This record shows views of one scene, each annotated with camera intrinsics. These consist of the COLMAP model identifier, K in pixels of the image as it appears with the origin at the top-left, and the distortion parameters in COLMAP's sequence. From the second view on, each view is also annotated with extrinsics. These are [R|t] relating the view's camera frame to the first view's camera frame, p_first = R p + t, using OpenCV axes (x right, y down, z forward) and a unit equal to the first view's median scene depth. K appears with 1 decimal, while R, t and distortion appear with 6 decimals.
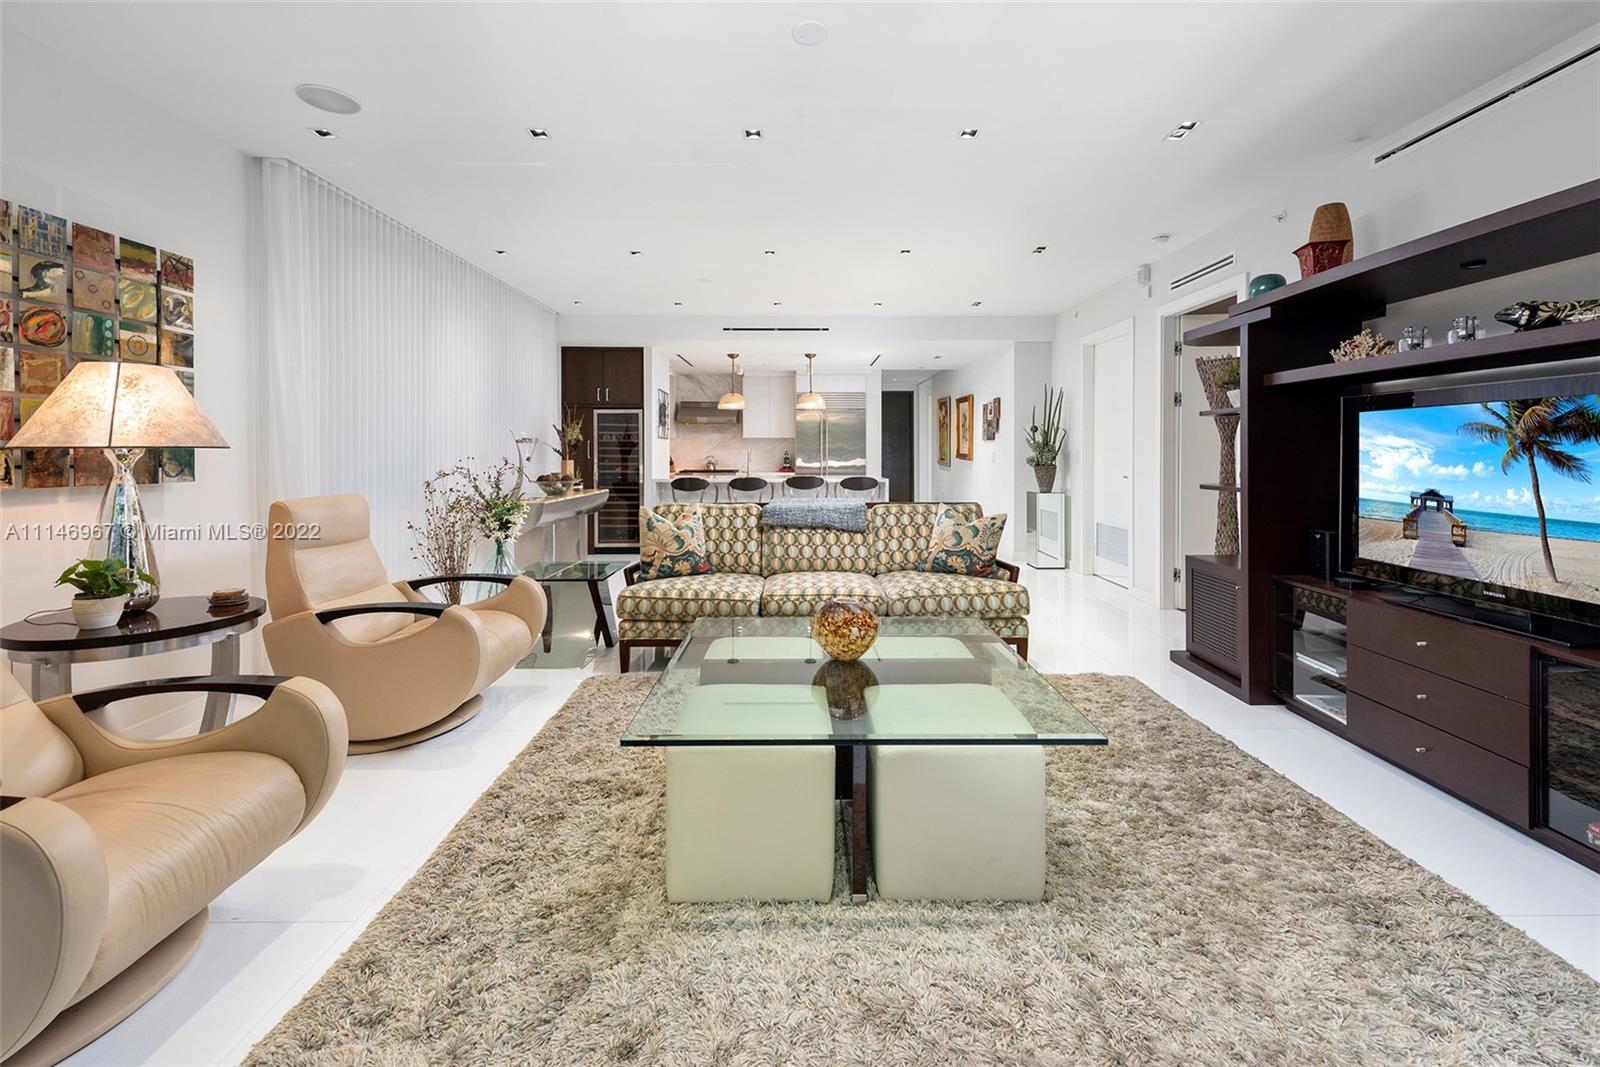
lens RADIAL K [[666.5, 0, 801.1], [0, 666.5, 454.1], [0, 0, 1]] dist [0.011467, -0.000213]
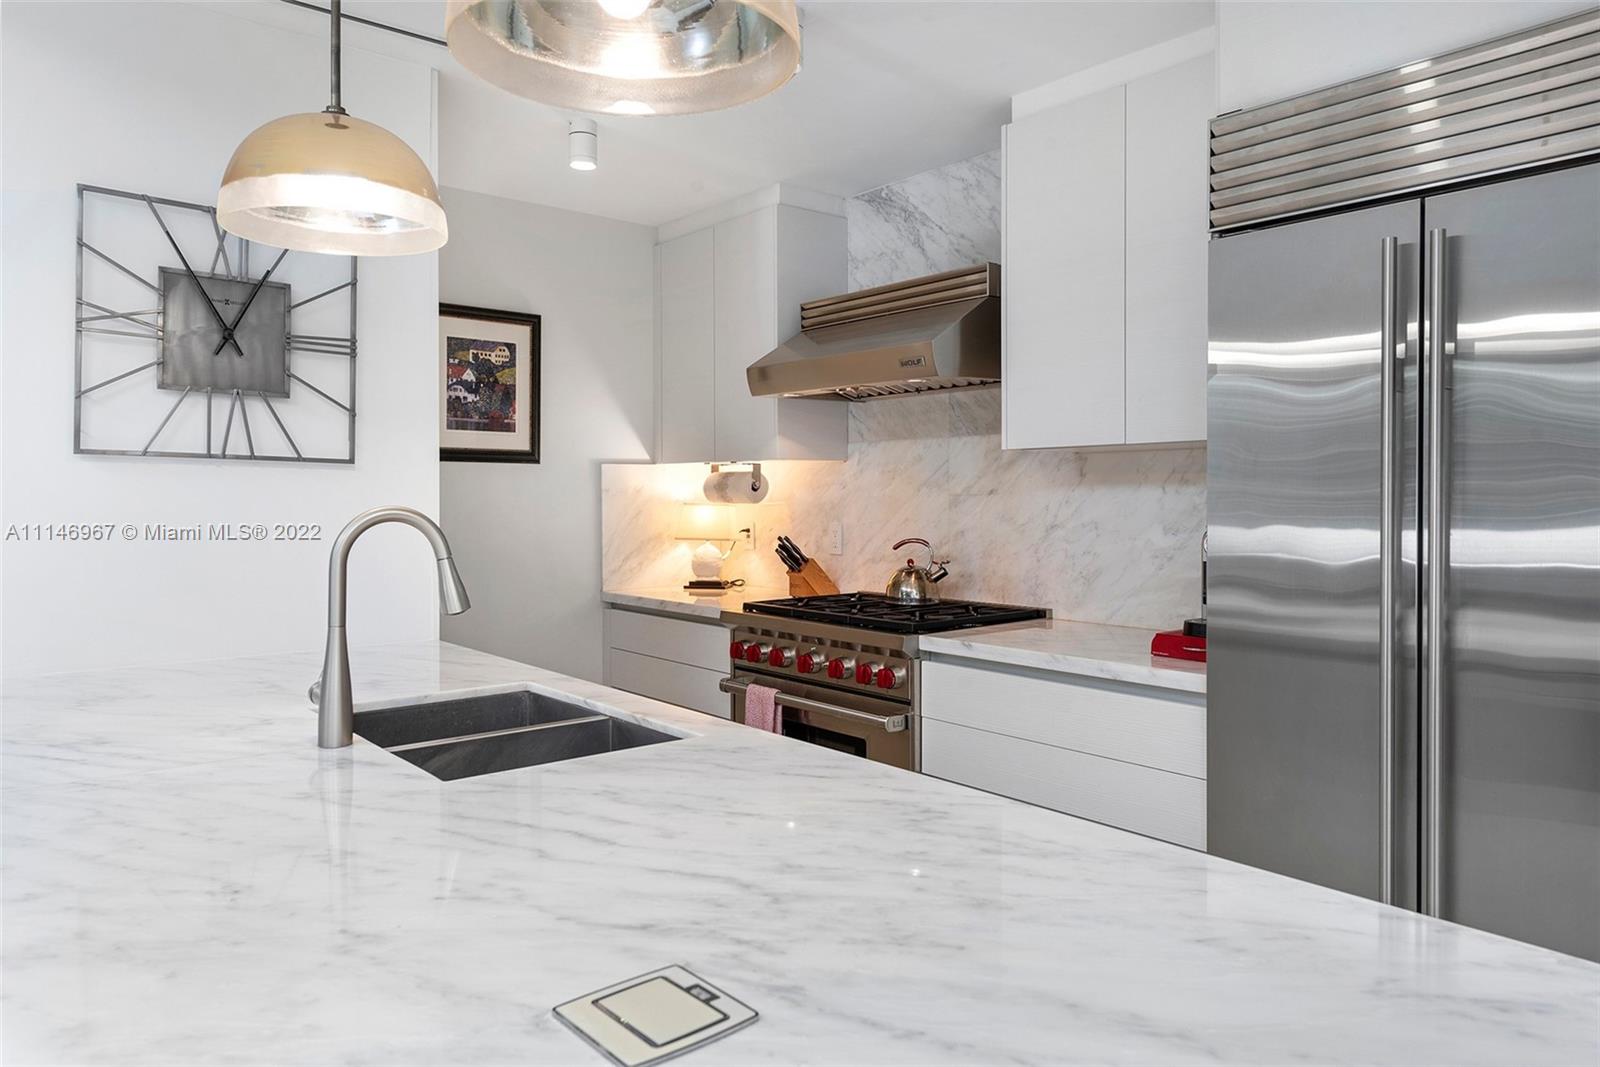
lens RADIAL K [[1058.6, 0, 801.1], [0, 1058.6, 511.2], [0, 0, 1]] dist [0.002526, 0.000193]
pose [[0.635612, 0.010956, -0.771931, 0.371948], [-0.005064, 0.999937, 0.010022, -0.033829], [0.771992, -0.002461, 0.635627, 2.595031]]
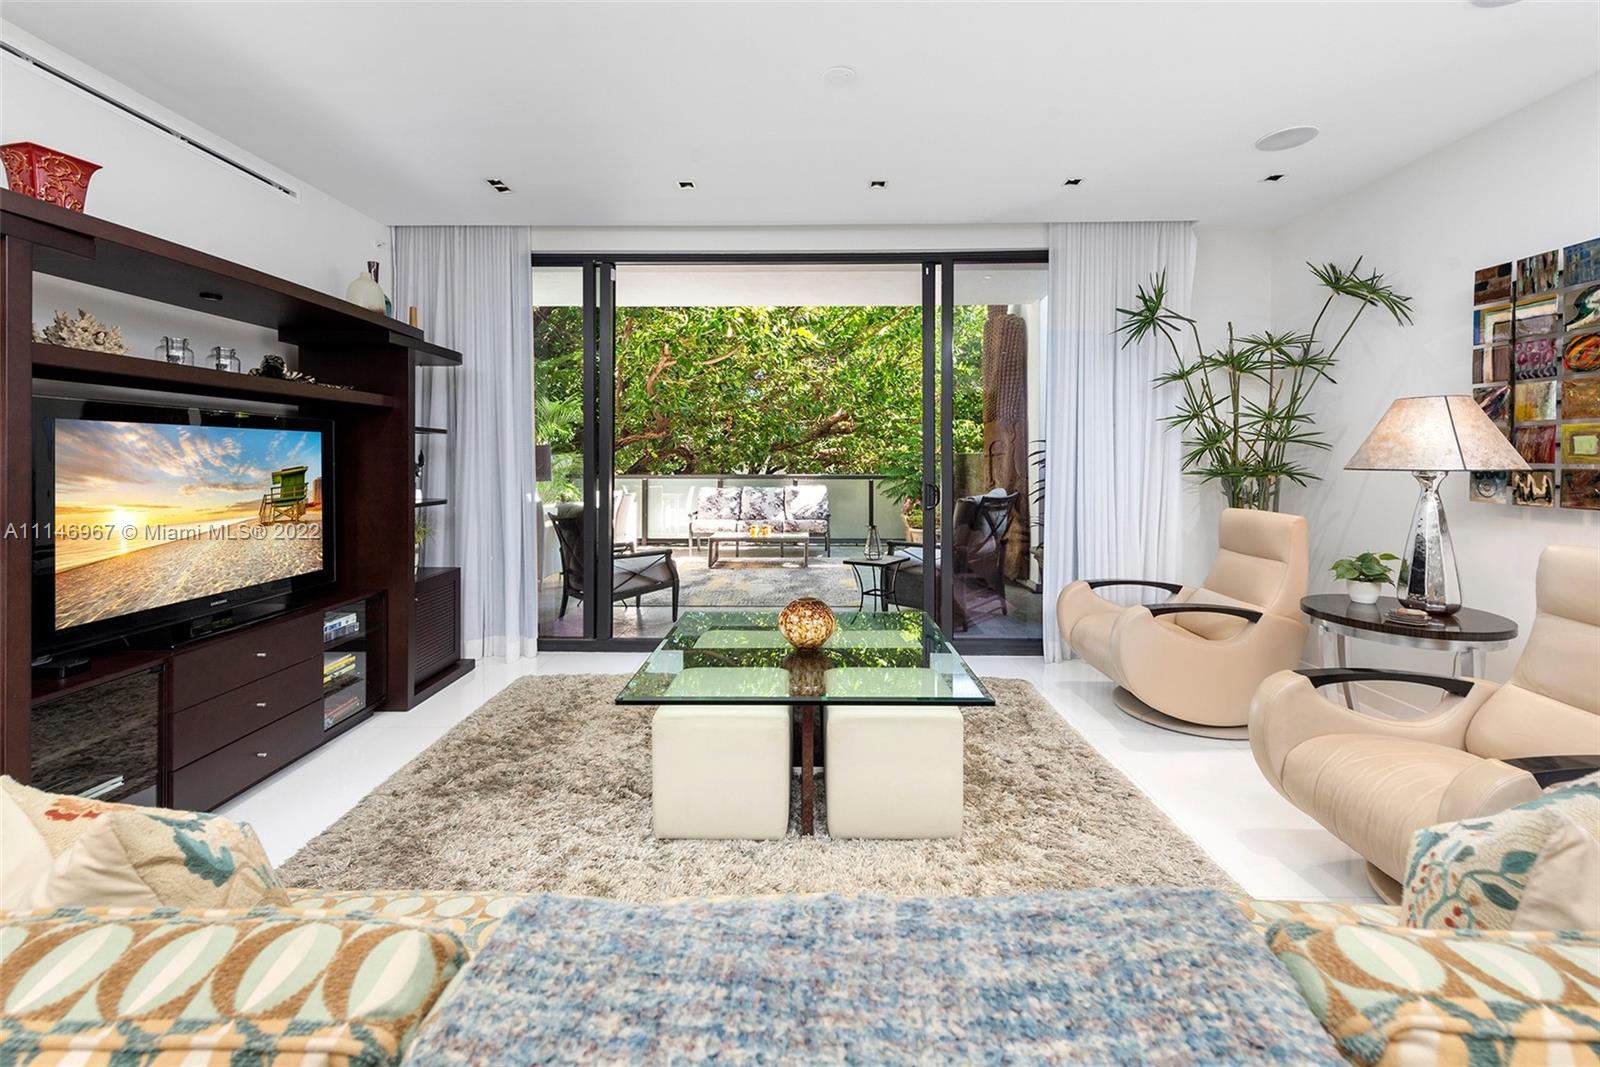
lens RADIAL K [[641.0, 0, 813.0], [0, 641.0, 461.9], [0, 0, 1]] dist [0.000822, -0.000241]
pose [[-0.999992, 0.000569, 0.004001, 0.037950], [0.000600, 0.999970, 0.007752, -0.025110], [-0.003996, 0.007755, -0.999962, 1.601867]]
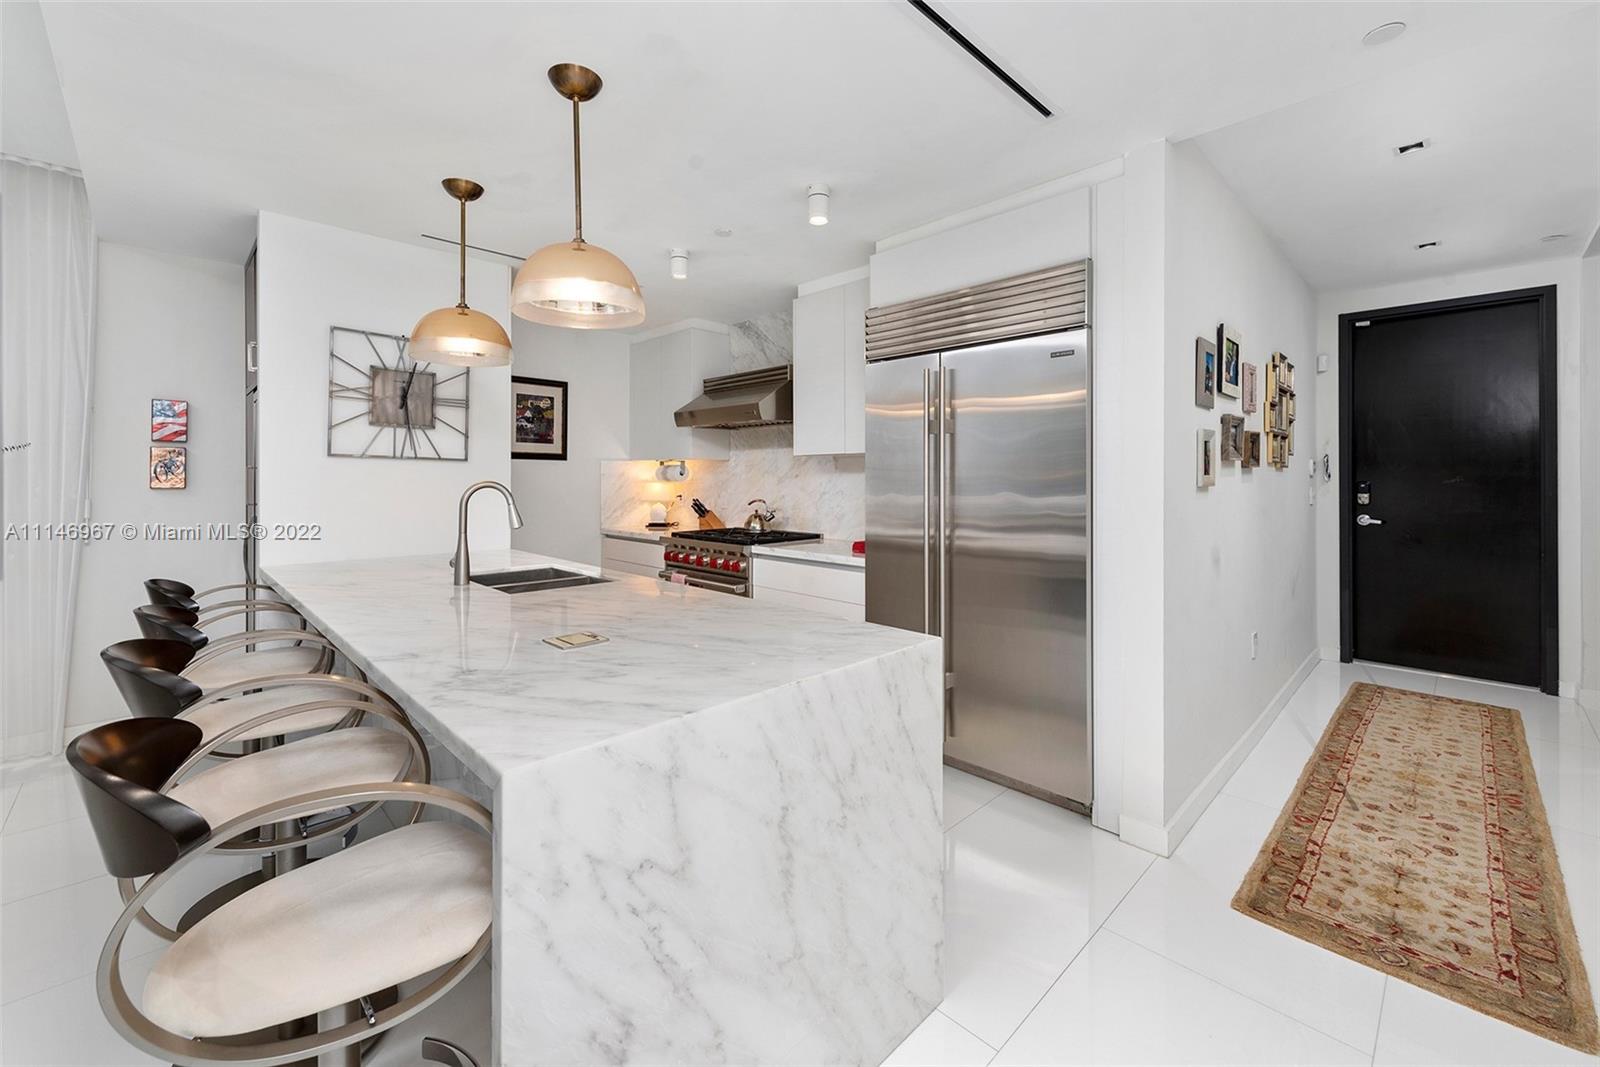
lens RADIAL K [[648.8, 0, 800.6], [0, 648.8, 482.9], [0, 0, 1]] dist [-0.000289, -0.000004]
pose [[0.699487, 0.006609, -0.714614, 0.638295], [-0.007792, 0.999968, 0.001621, -0.032012], [0.714602, 0.004435, 0.699517, 2.501749]]
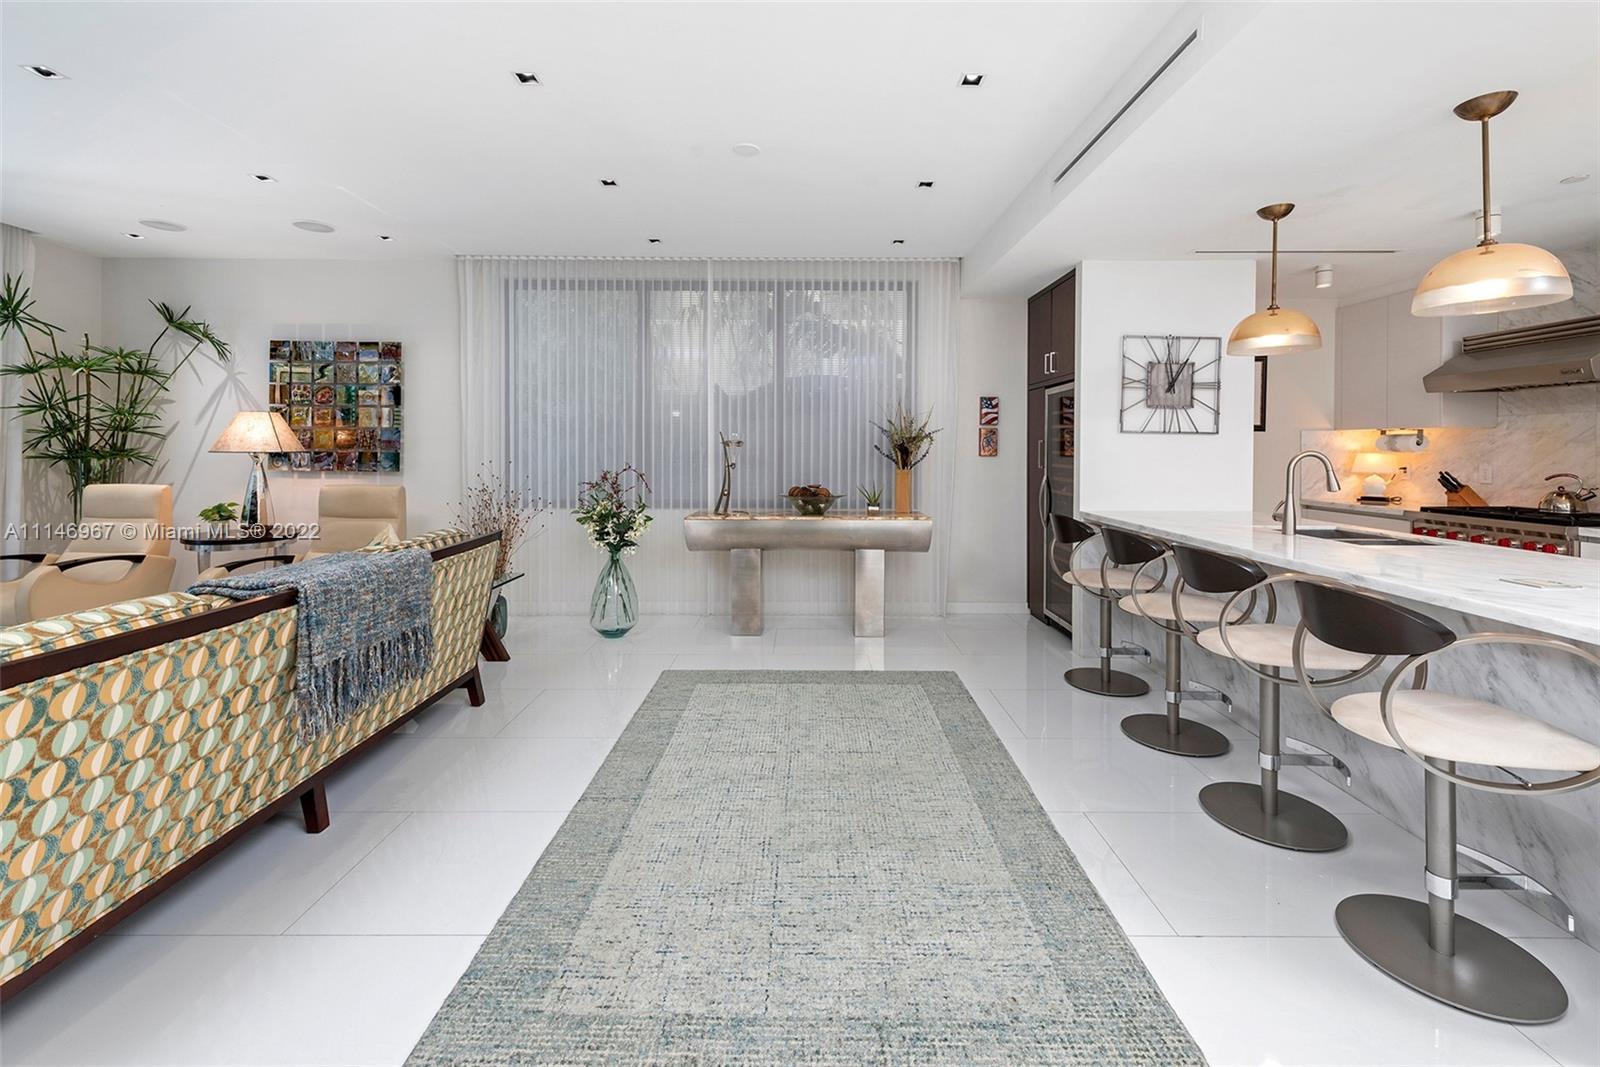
lens RADIAL K [[666.5, 0, 801.1], [0, 666.5, 454.1], [0, 0, 1]] dist [0.011467, -0.000213]
pose [[-0.001086, 0.008730, -0.999961, 0.795489], [-0.008246, 0.999928, 0.008739, -0.027988], [0.999965, 0.008255, -0.001014, 2.026872]]
